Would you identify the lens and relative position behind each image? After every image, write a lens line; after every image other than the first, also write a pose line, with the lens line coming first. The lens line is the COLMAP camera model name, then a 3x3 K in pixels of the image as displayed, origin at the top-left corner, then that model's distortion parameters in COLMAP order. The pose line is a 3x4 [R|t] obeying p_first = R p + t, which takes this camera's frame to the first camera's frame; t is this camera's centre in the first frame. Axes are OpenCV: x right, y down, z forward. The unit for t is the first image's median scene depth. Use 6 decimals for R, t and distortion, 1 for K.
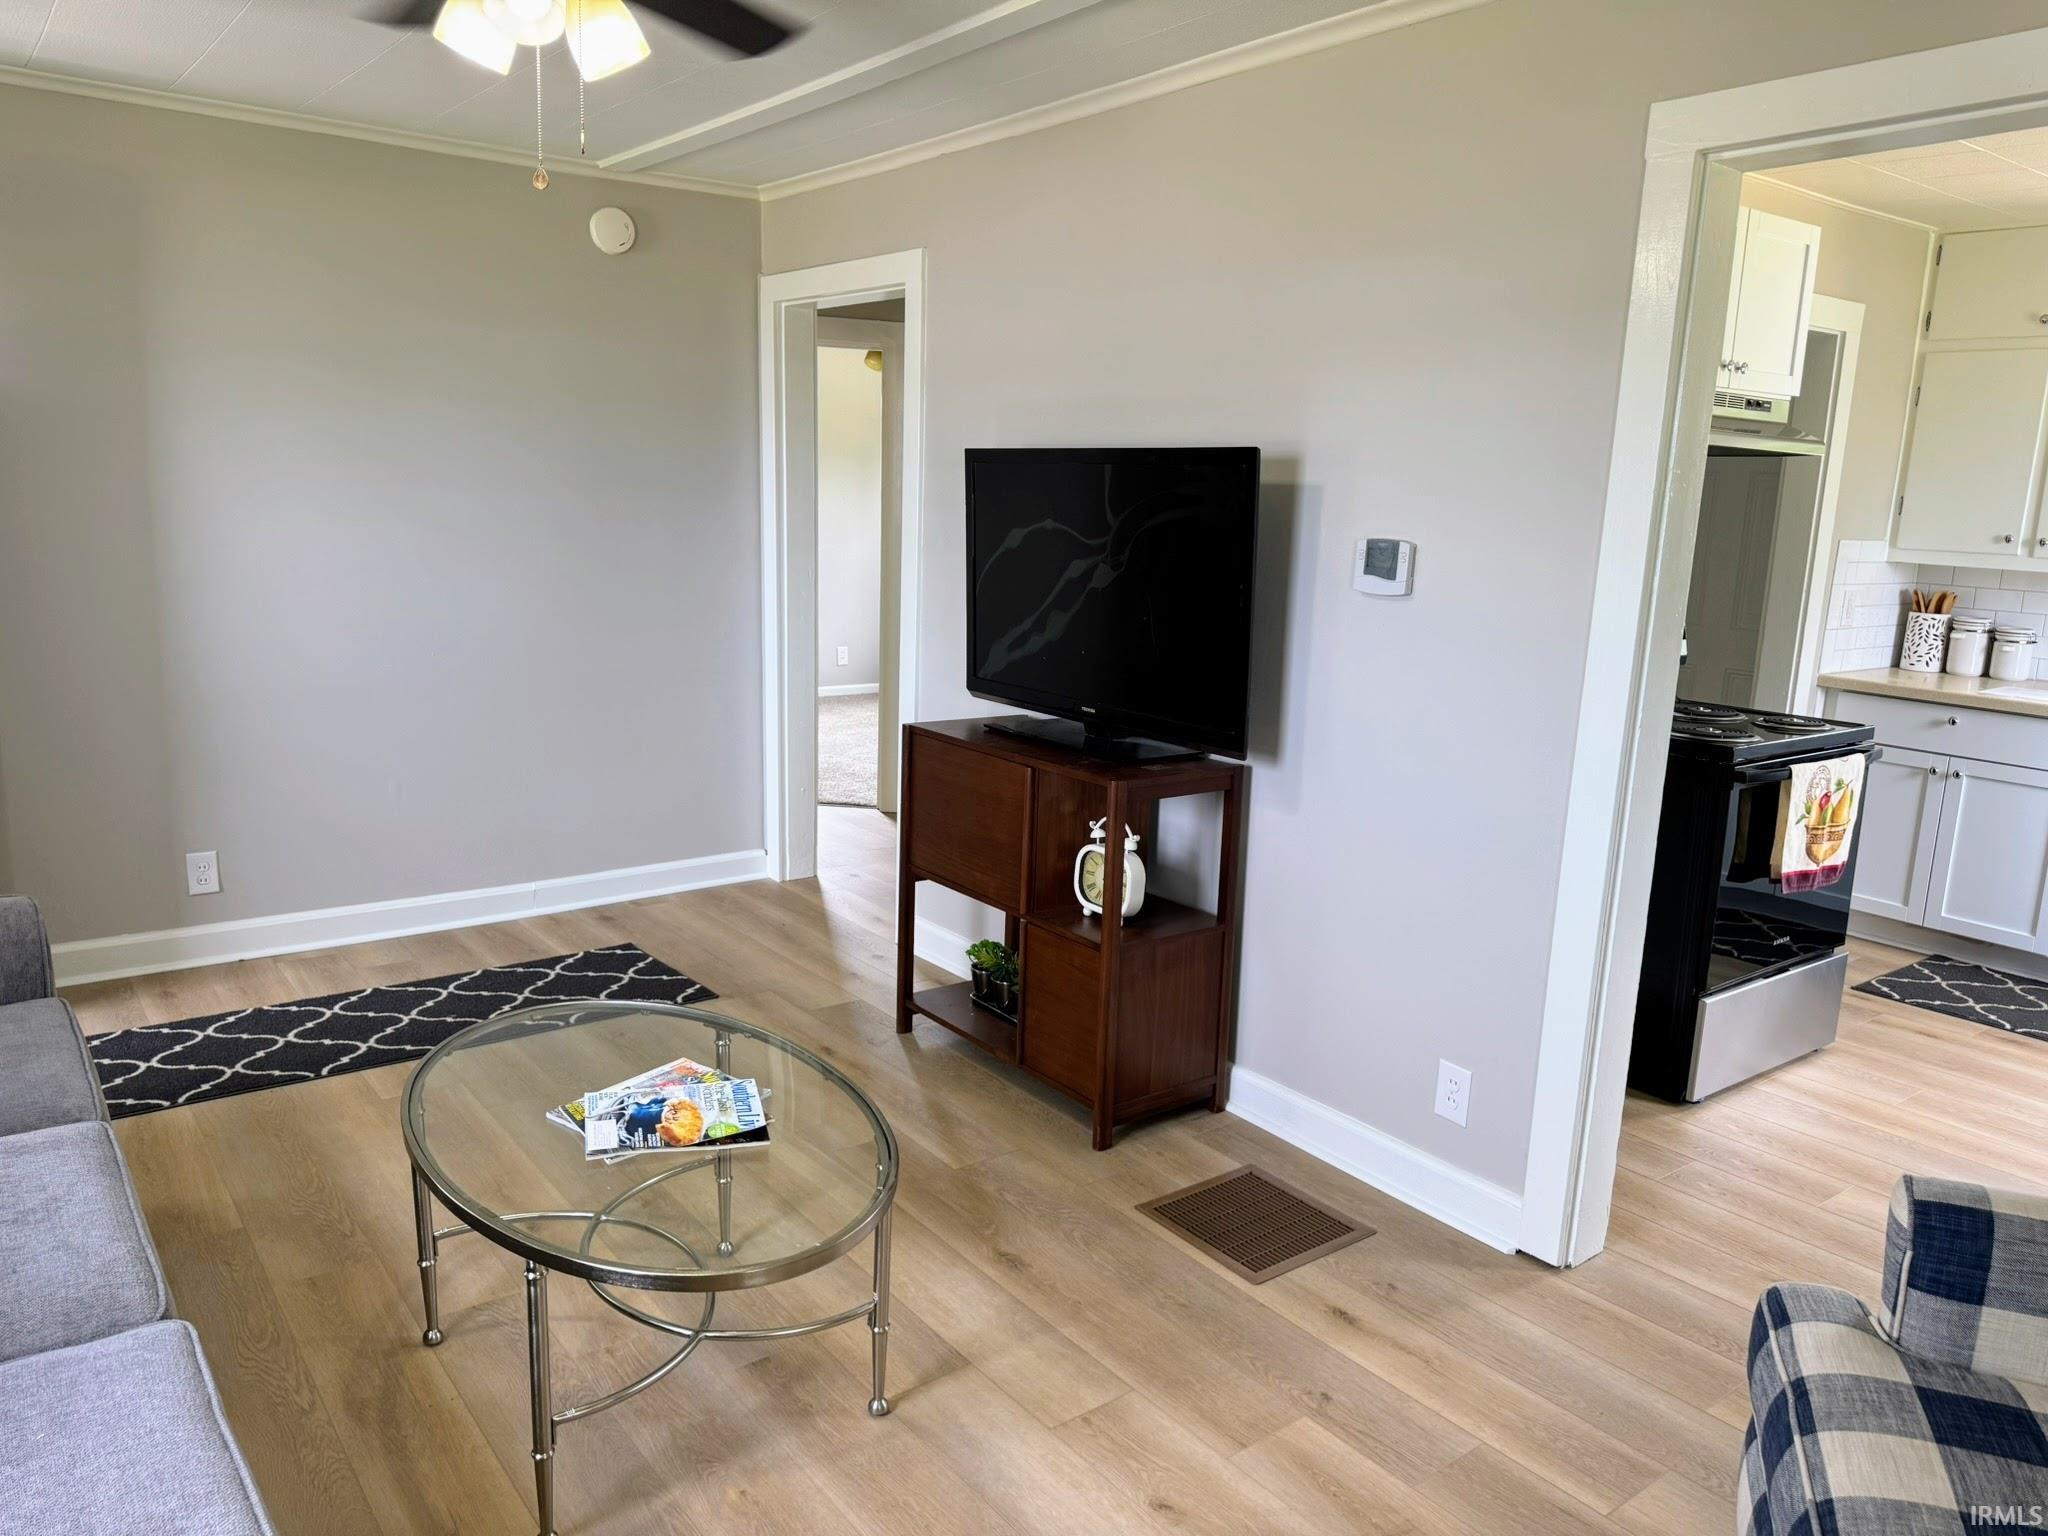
lens RADIAL K [[1472.3, 0, 1064.9], [0, 1472.3, 792.1], [0, 0, 1]] dist [0.027256, -0.013727]
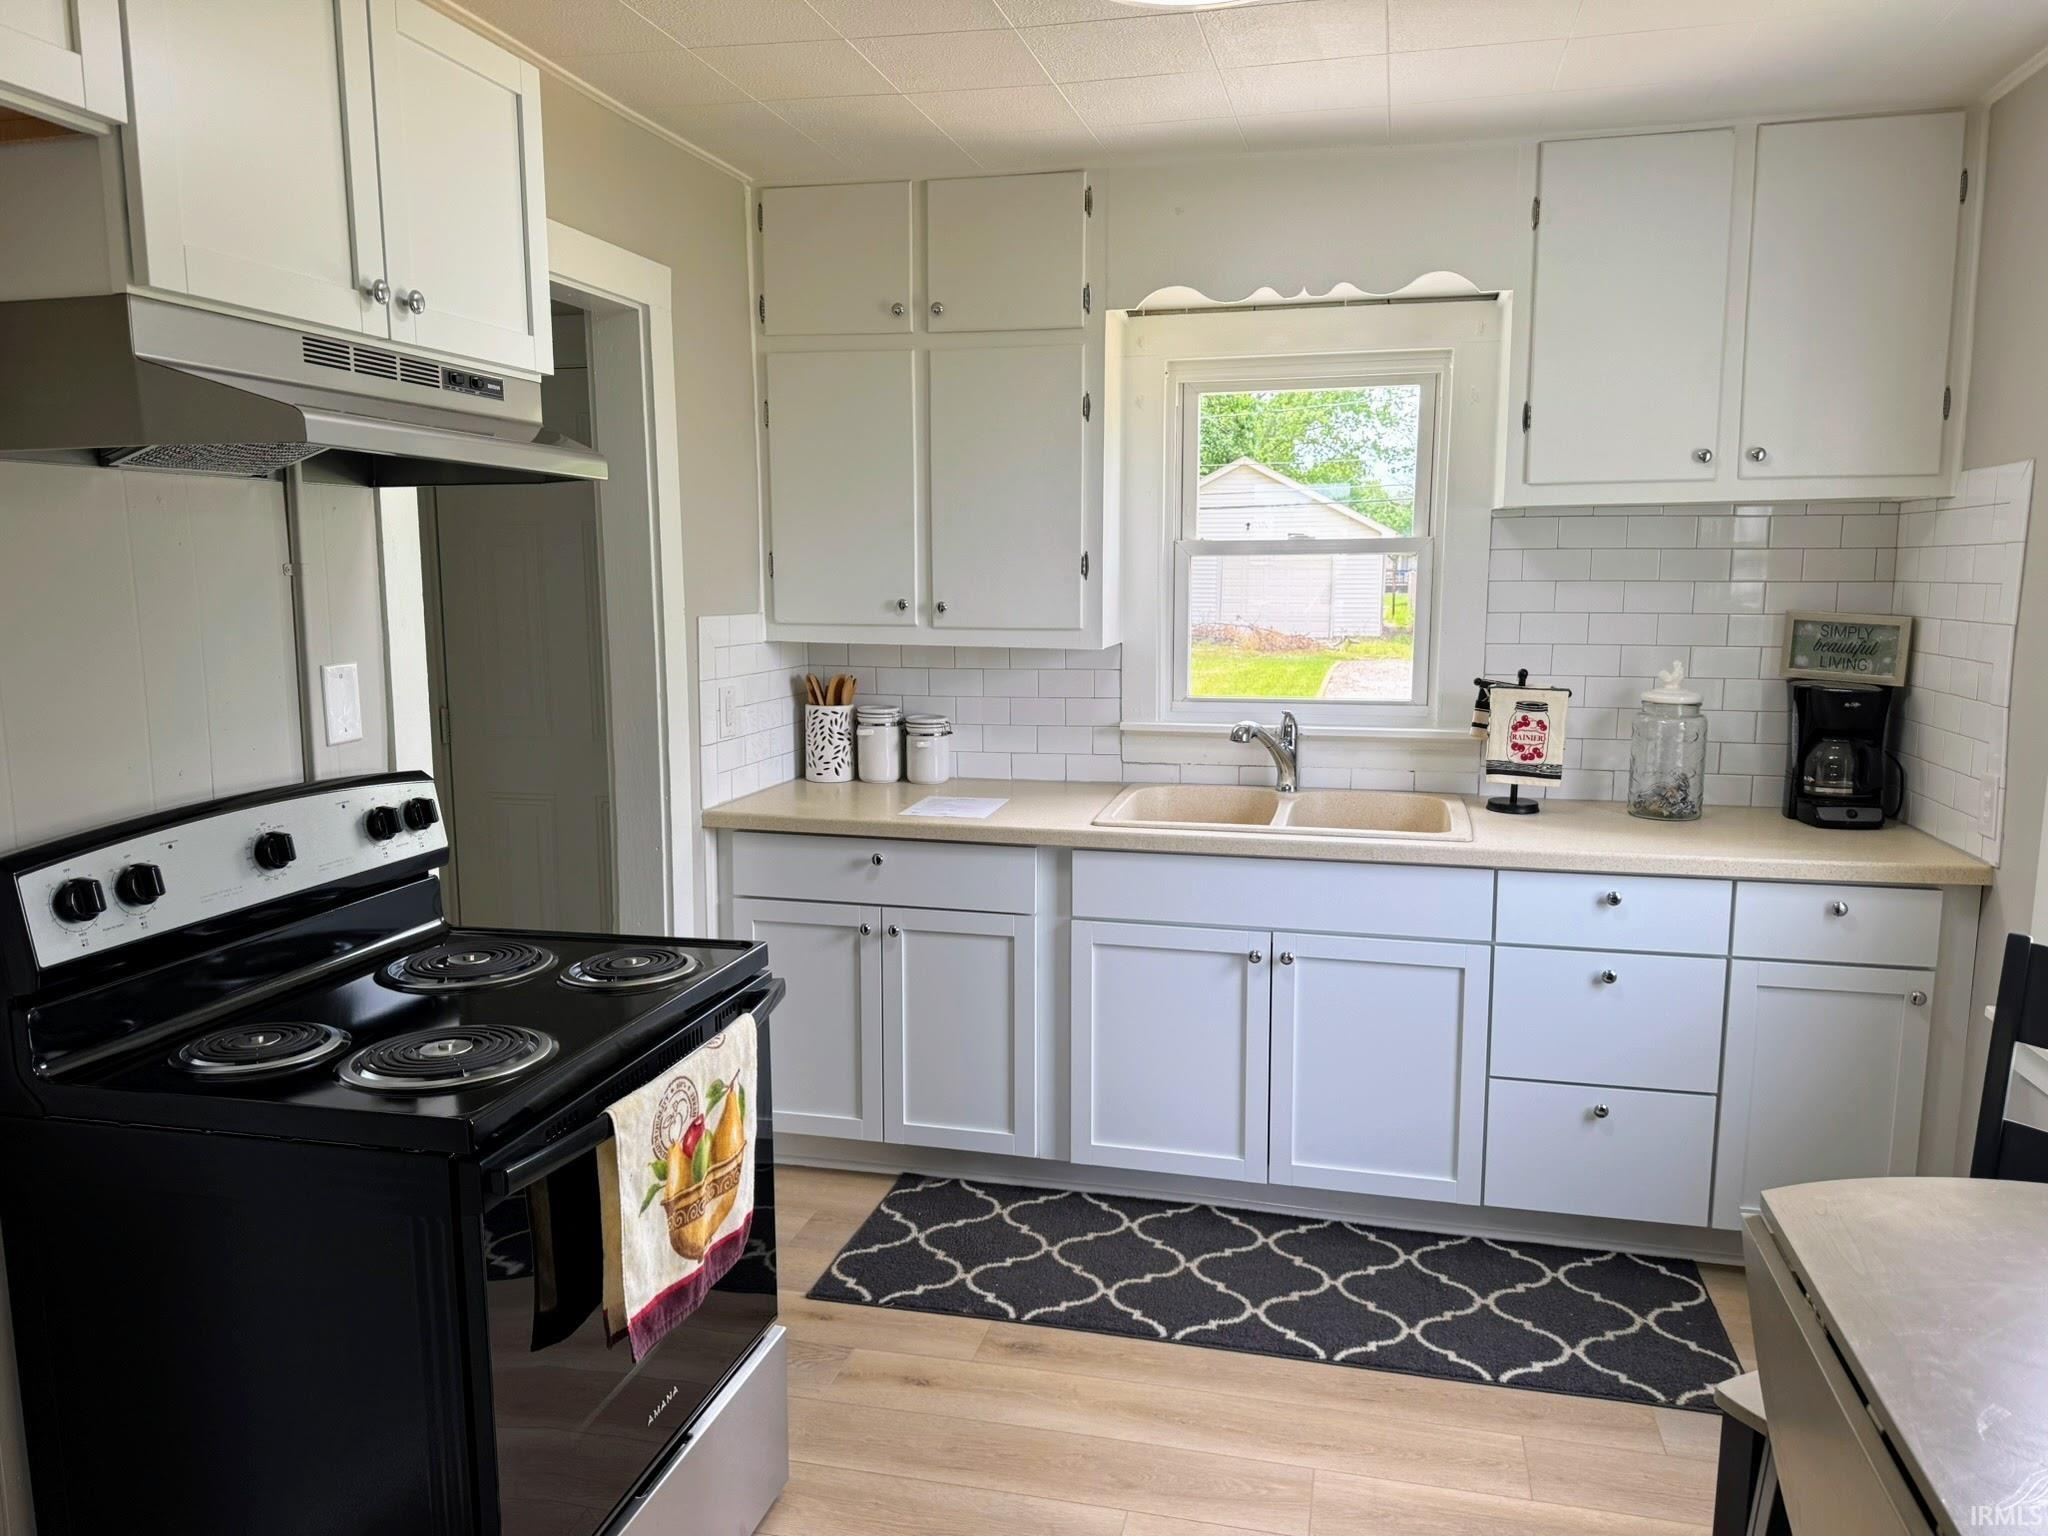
lens RADIAL K [[1472.3, 0, 1029.6], [0, 1472.3, 768.7], [0, 0, 1]] dist [0.027256, -0.013727]
pose [[0.793019, -0.114595, 0.598322, 0.230820], [0.150116, 0.988622, -0.009617, -0.071879], [-0.590412, 0.097445, 0.801198, 0.373709]]
